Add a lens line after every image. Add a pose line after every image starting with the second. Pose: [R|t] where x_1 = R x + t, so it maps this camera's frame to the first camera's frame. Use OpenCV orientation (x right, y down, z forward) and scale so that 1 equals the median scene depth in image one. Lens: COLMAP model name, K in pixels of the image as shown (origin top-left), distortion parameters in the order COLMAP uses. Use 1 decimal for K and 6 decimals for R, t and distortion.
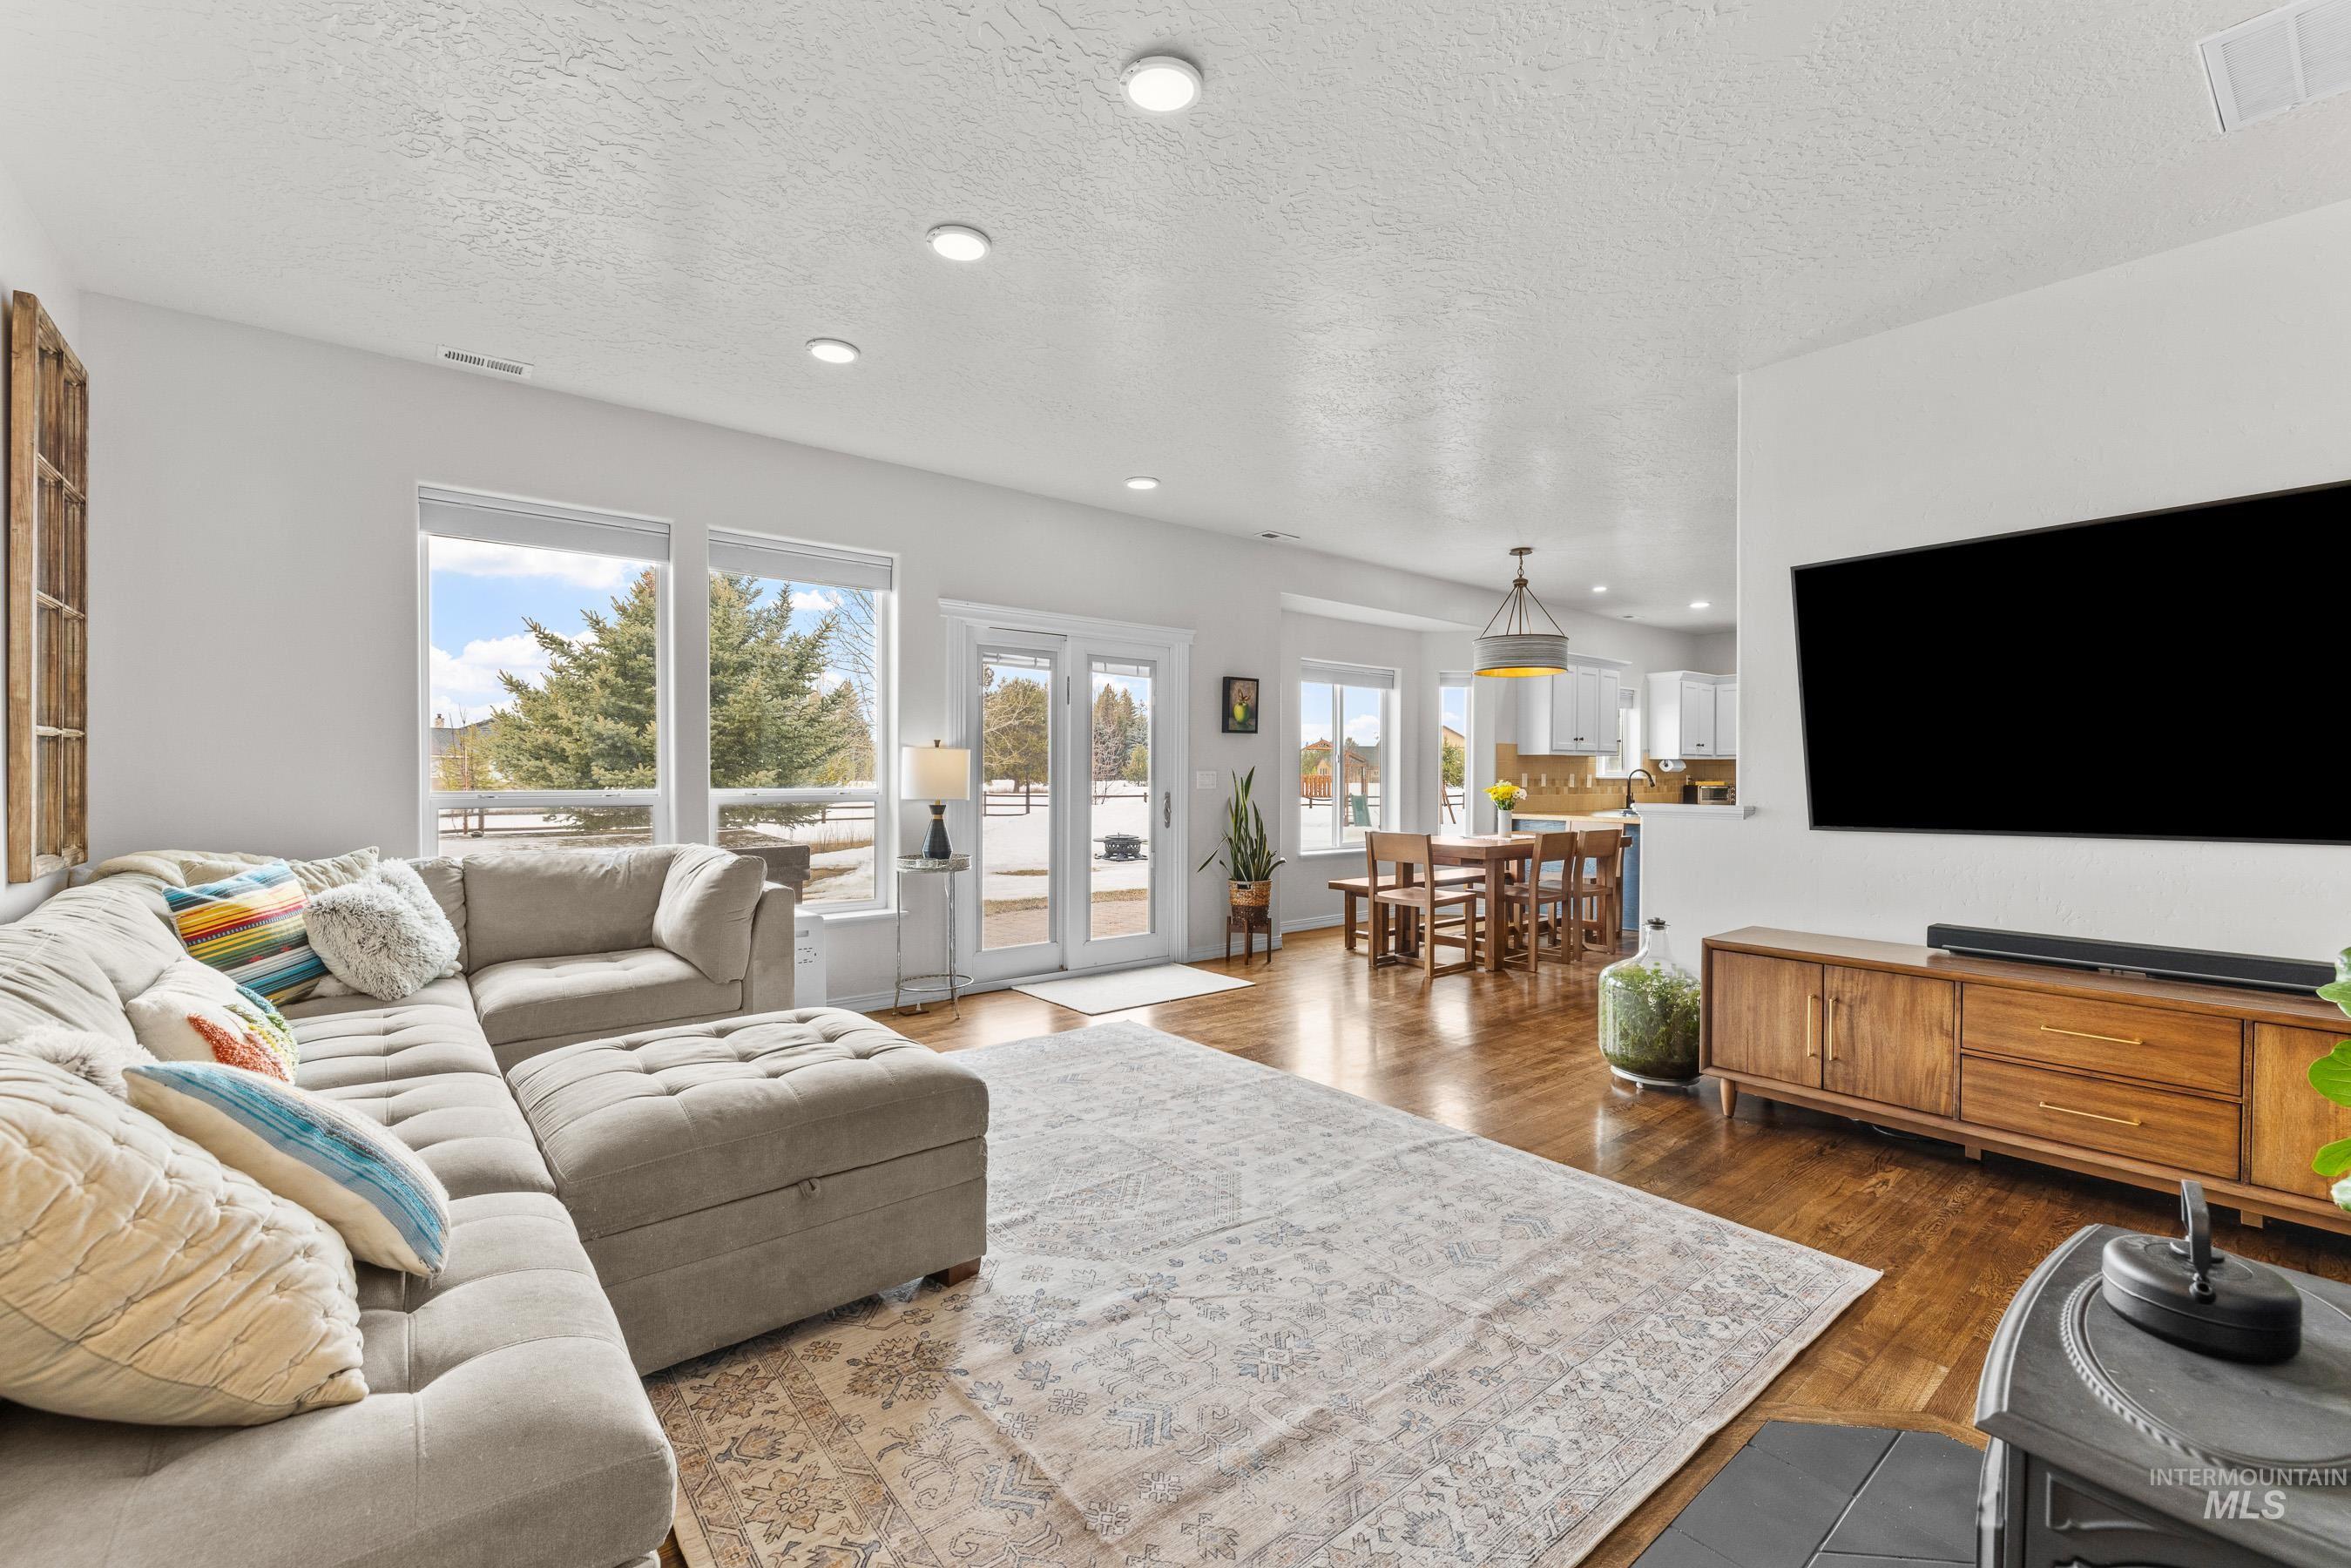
lens RADIAL K [[969.9, 0, 1171.3], [0, 969.9, 790.3], [0, 0, 1]] dist [-0.000454, -0.000005]
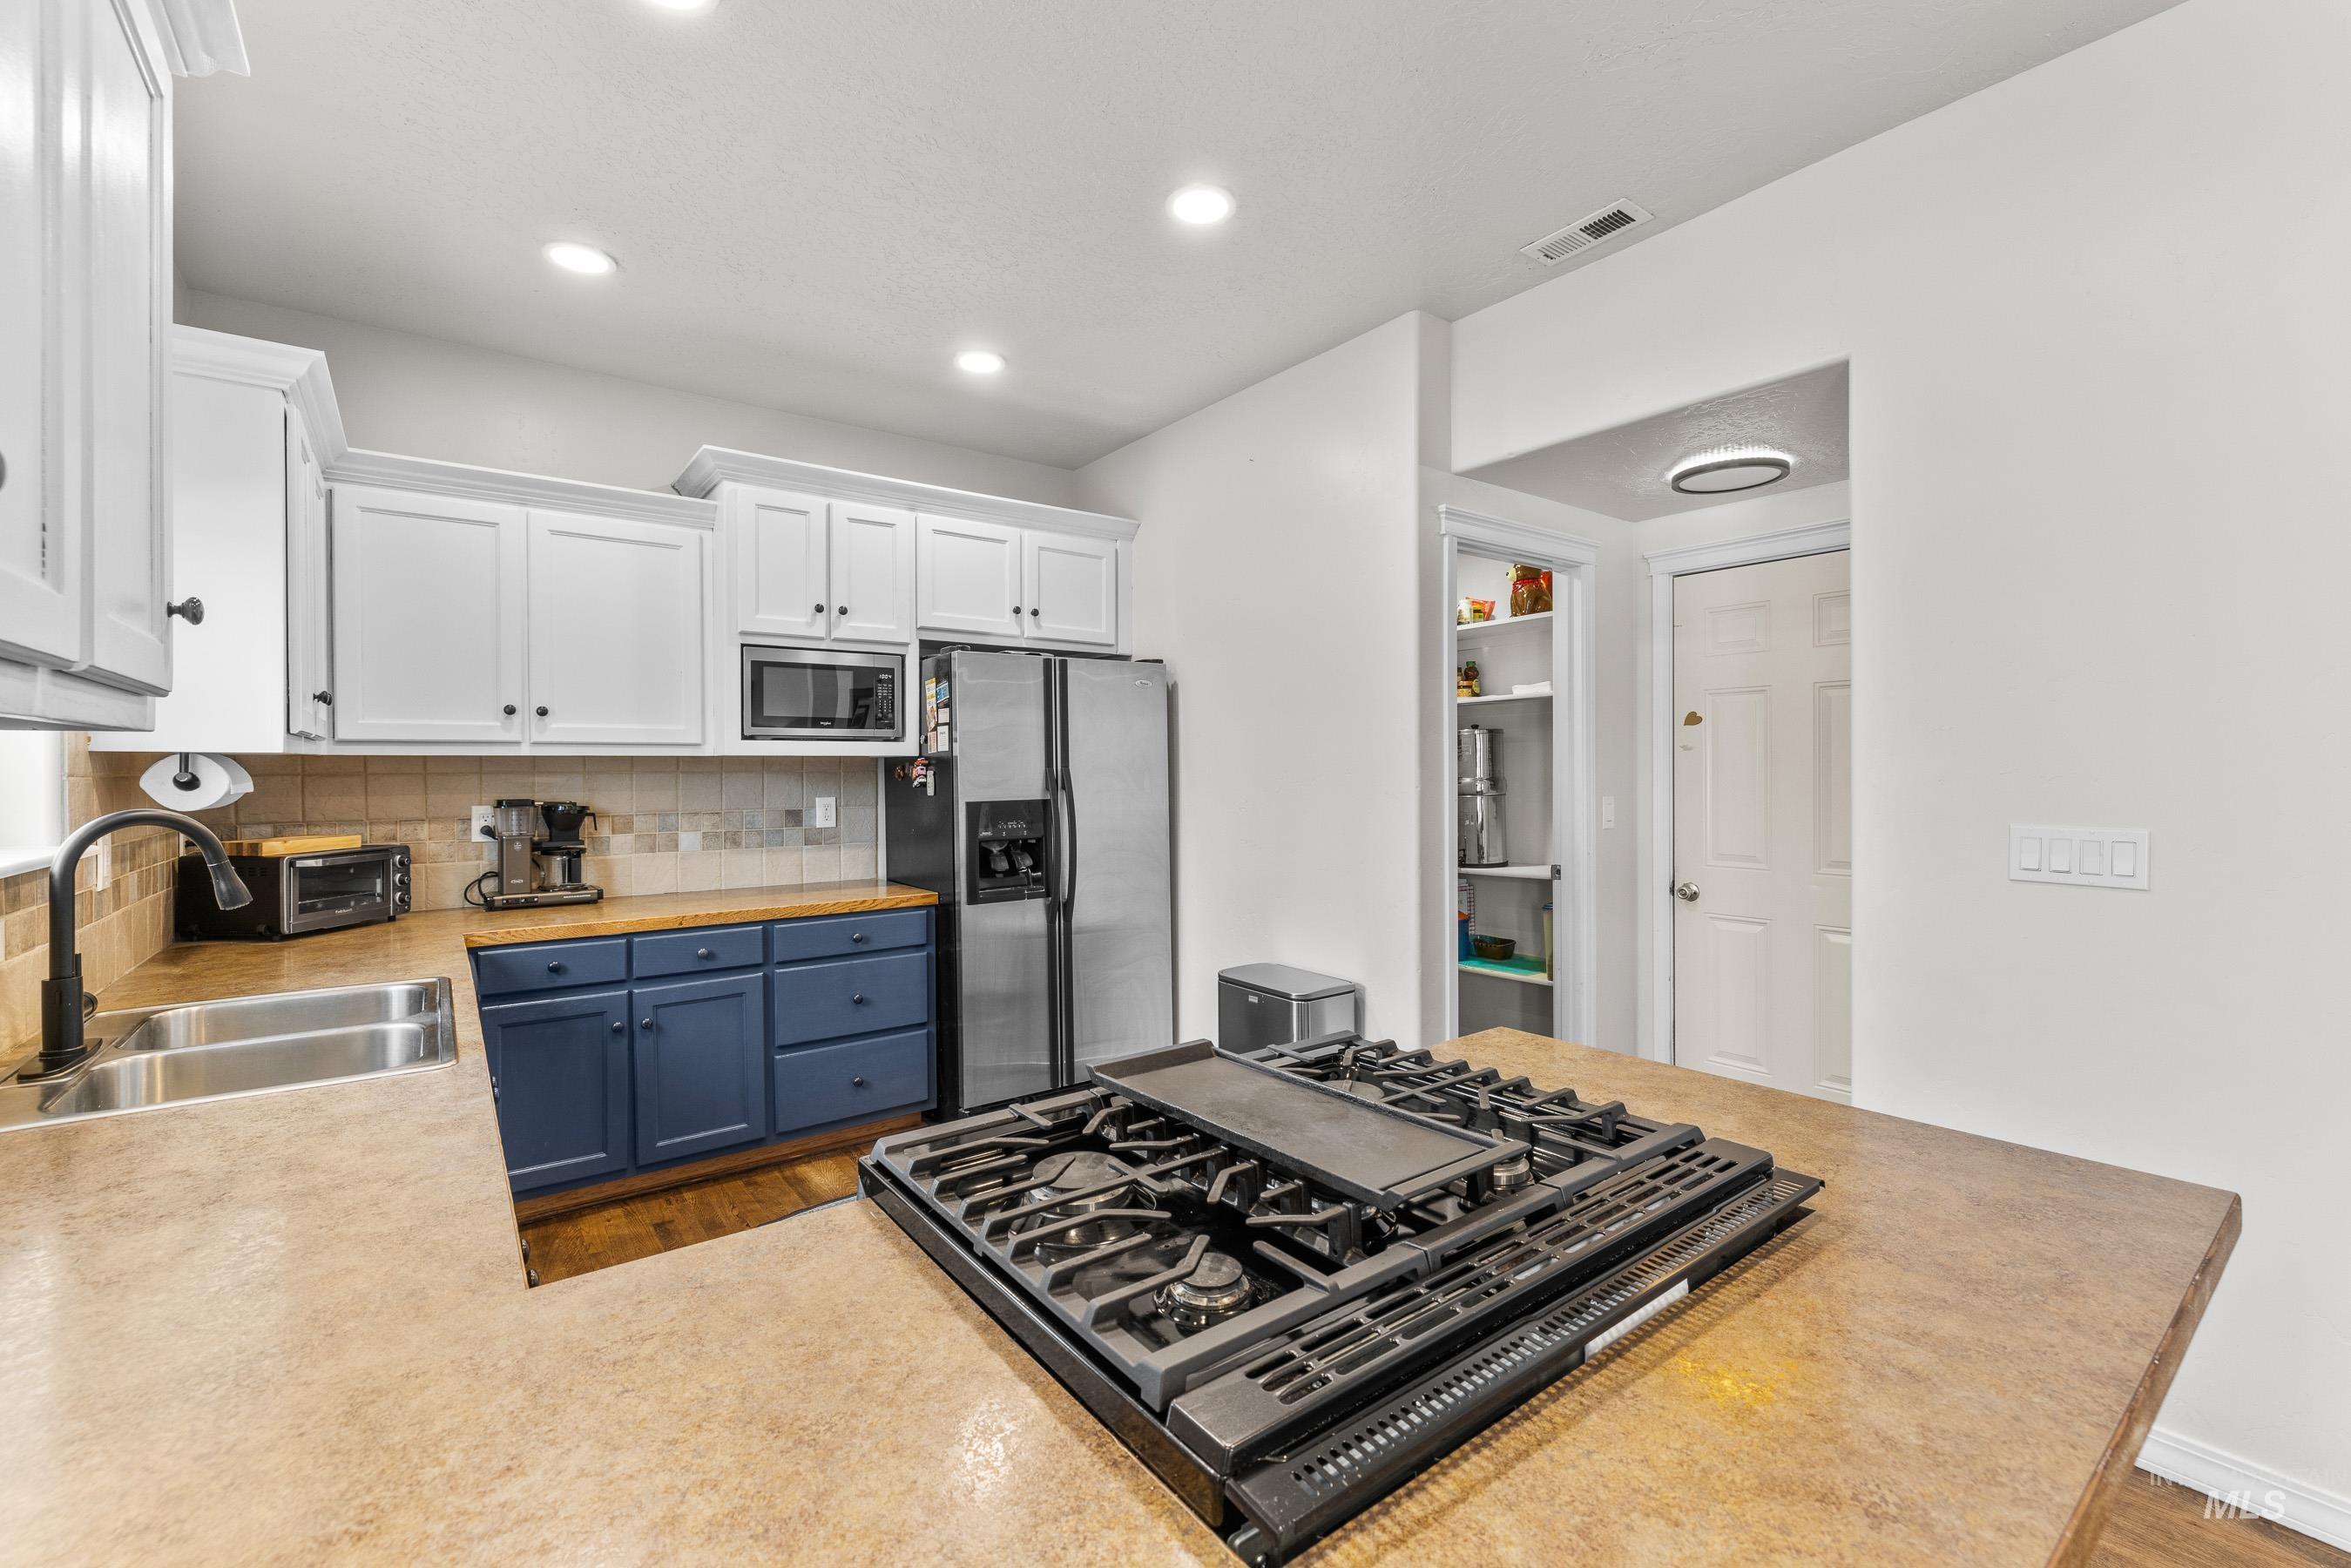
lens RADIAL K [[983.4, 0, 1177.7], [0, 983.4, 771.5], [0, 0, 1]] dist [0.001424, 0.000225]
pose [[0.033435, -0.006148, 0.999422, 0.311309], [0.017768, 0.999827, 0.005556, -0.026094], [-0.999283, 0.017572, 0.033538, 0.798816]]
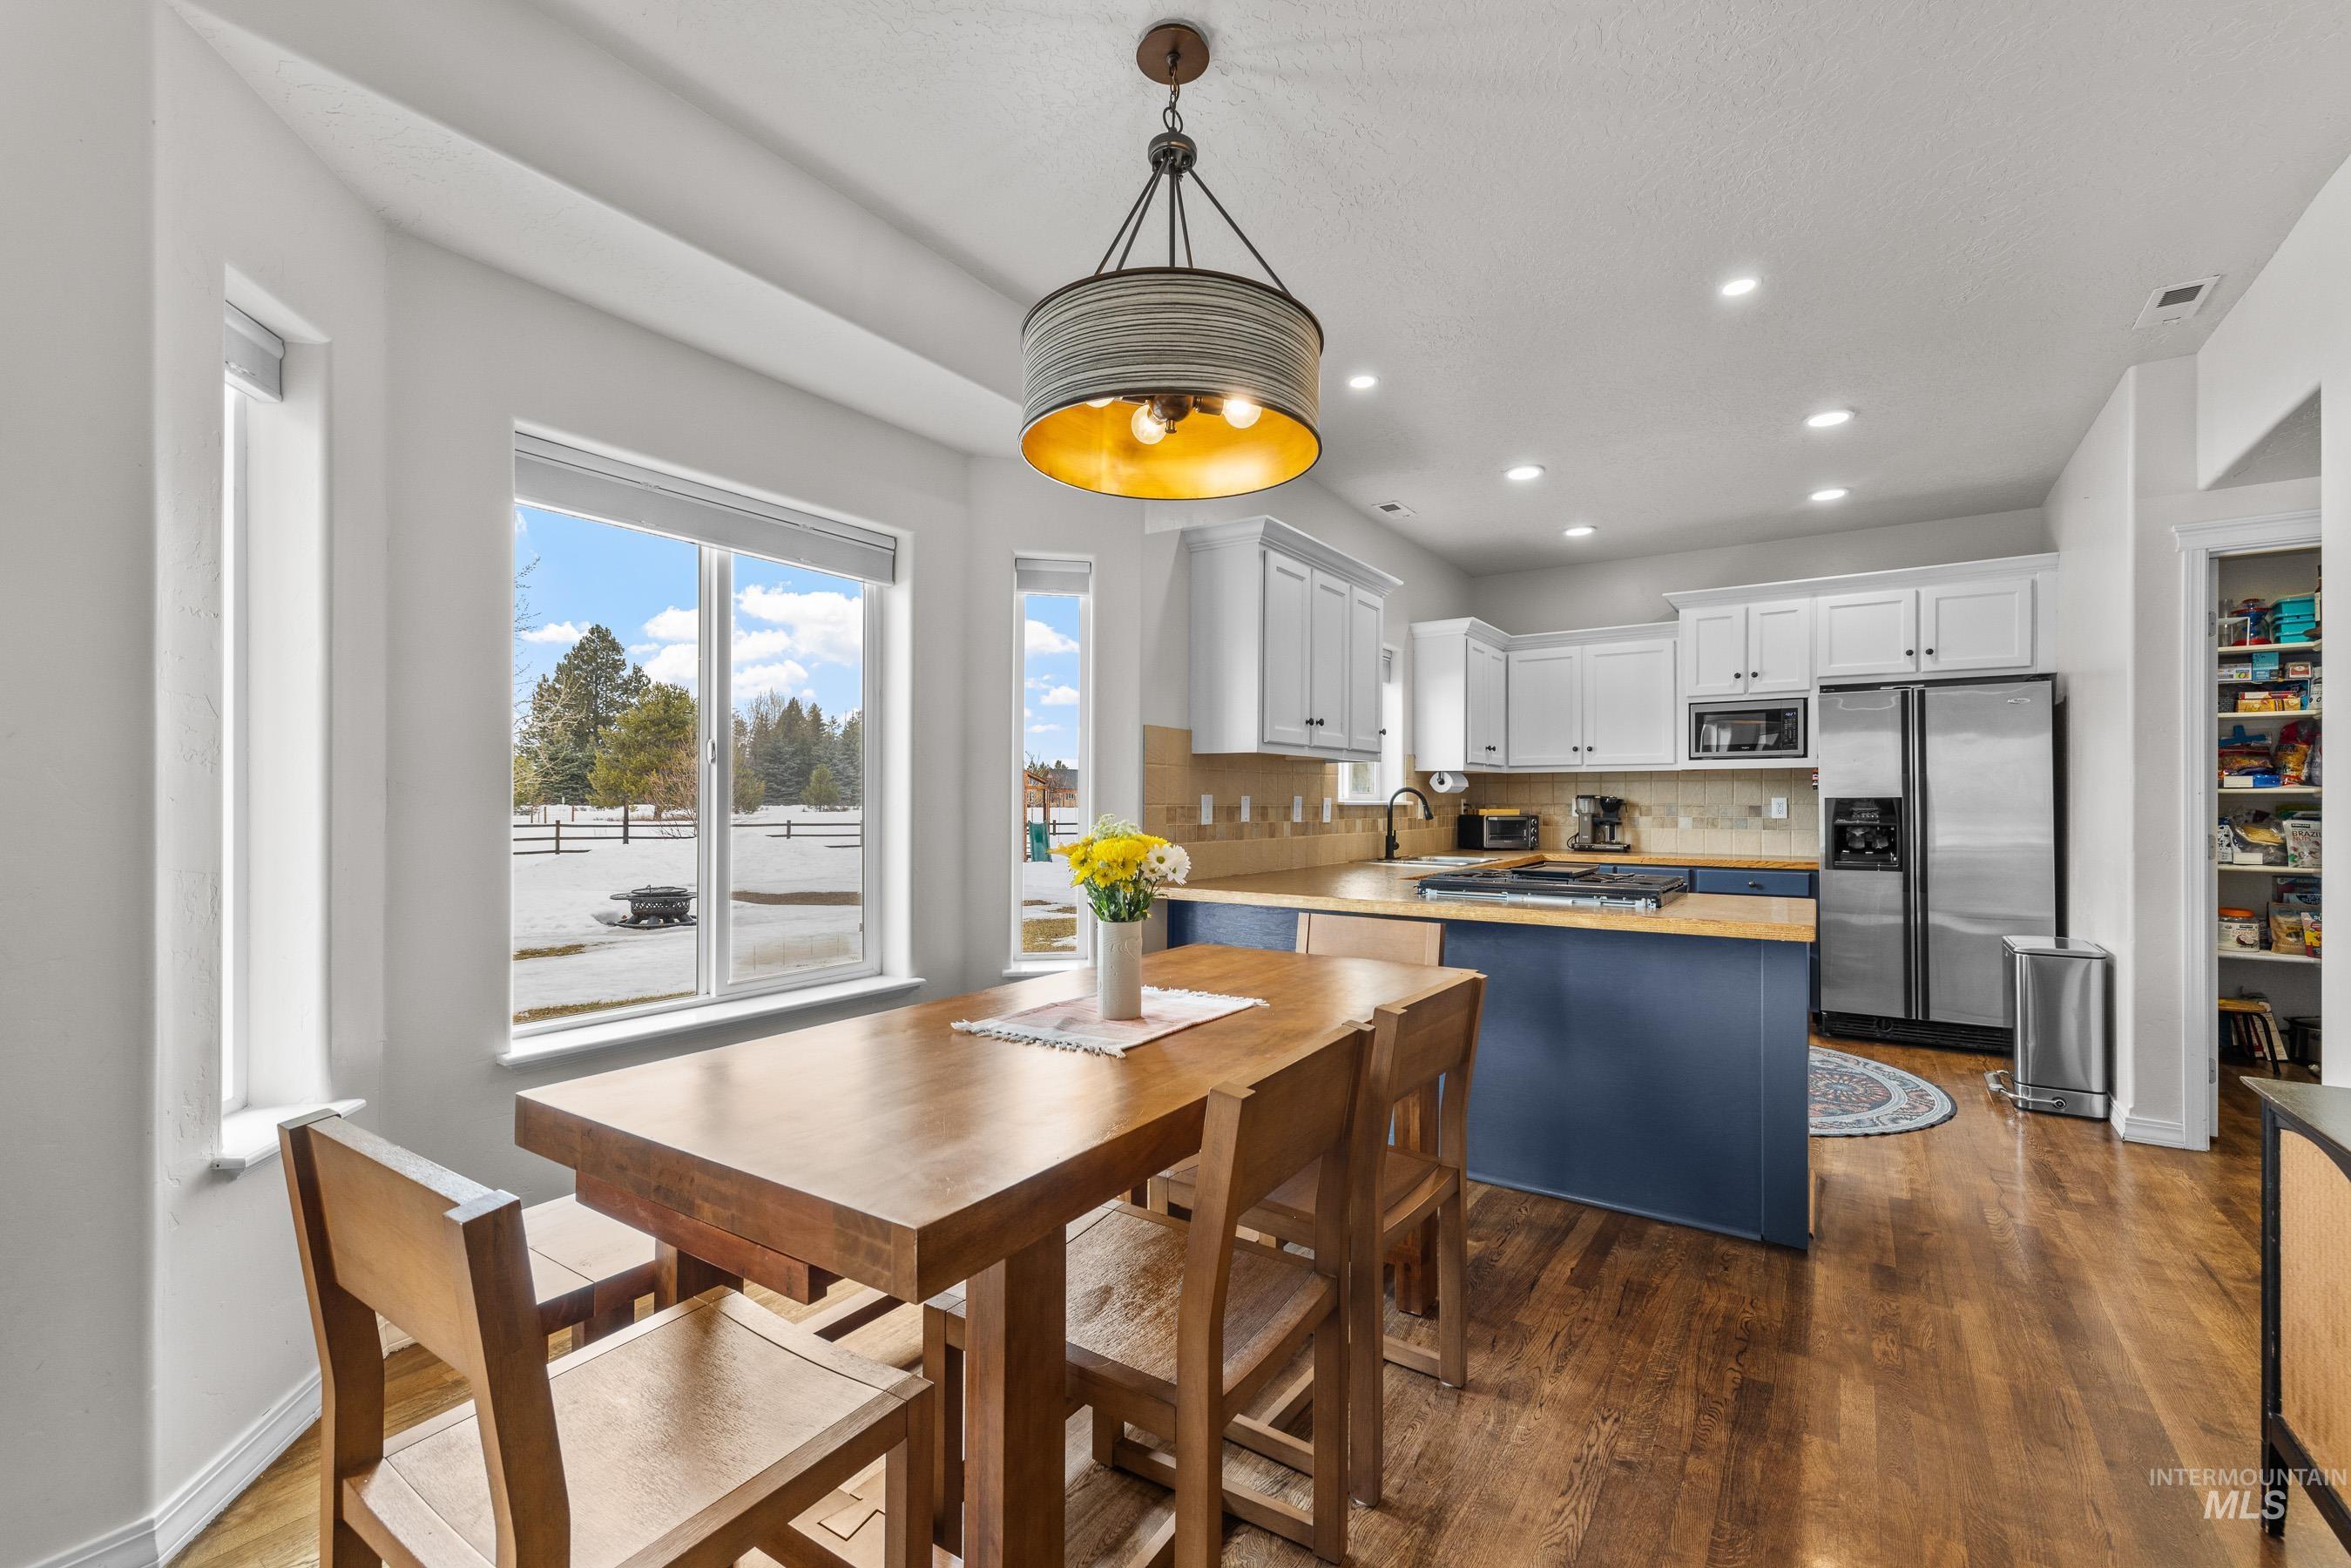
lens RADIAL K [[1006.2, 0, 1179.8], [0, 1006.2, 794.2], [0, 0, 1]] dist [-0.000541, 0.000124]
pose [[0.954108, 0.002247, 0.299454, 0.184537], [0.003917, 0.999793, -0.019984, -0.007041], [-0.299437, 0.020240, 0.953901, 0.484143]]
